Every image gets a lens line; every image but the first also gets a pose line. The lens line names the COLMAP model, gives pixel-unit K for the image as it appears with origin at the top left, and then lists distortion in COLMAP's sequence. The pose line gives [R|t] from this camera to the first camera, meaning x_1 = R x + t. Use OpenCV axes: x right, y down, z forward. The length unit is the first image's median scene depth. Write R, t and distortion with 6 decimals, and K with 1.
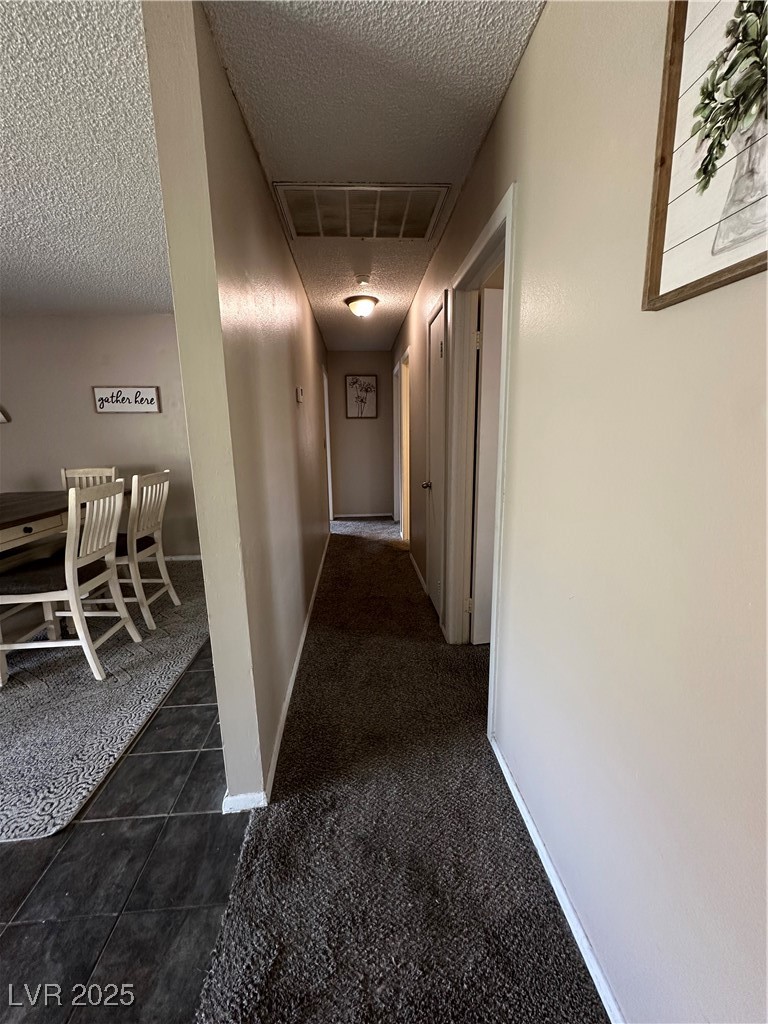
lens RADIAL K [[408.4, 0, 386.0], [0, 408.4, 509.5], [0, 0, 1]] dist [-0.001395, -0.000221]
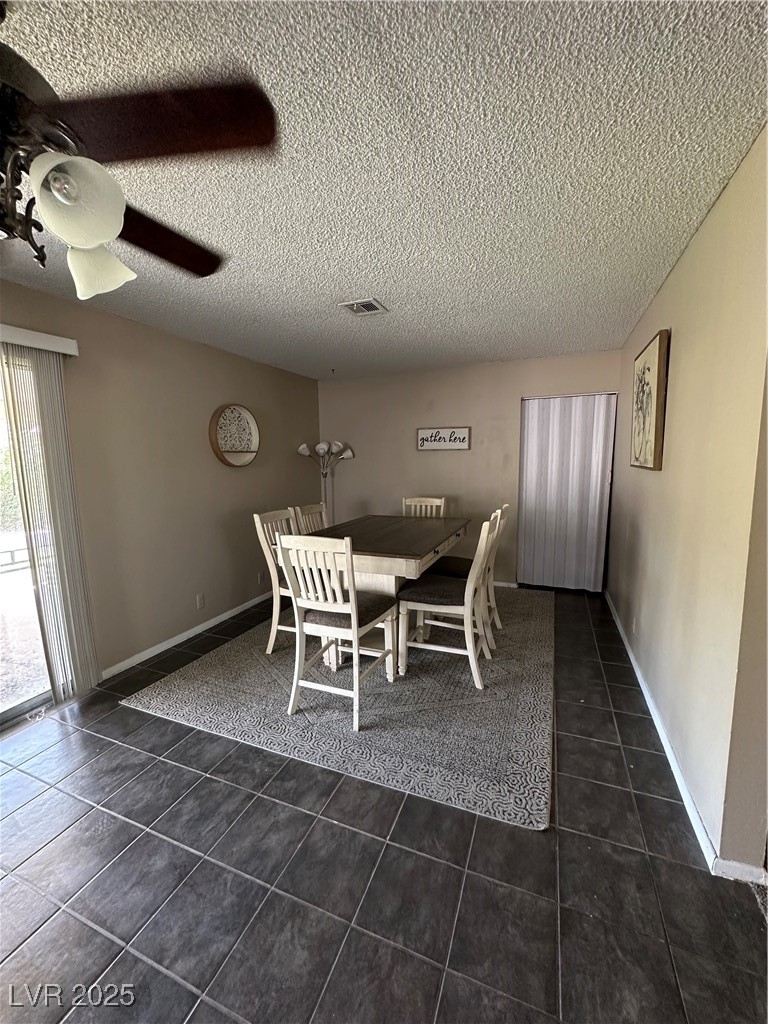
lens RADIAL K [[408.4, 0, 386.2], [0, 408.4, 514.4], [0, 0, 1]] dist [-0.001395, -0.000221]
pose [[0.900249, 0.060062, -0.431212, -0.464964], [-0.081307, 0.996207, -0.030987, -0.012091], [0.427715, 0.062956, 0.901718, -0.170349]]
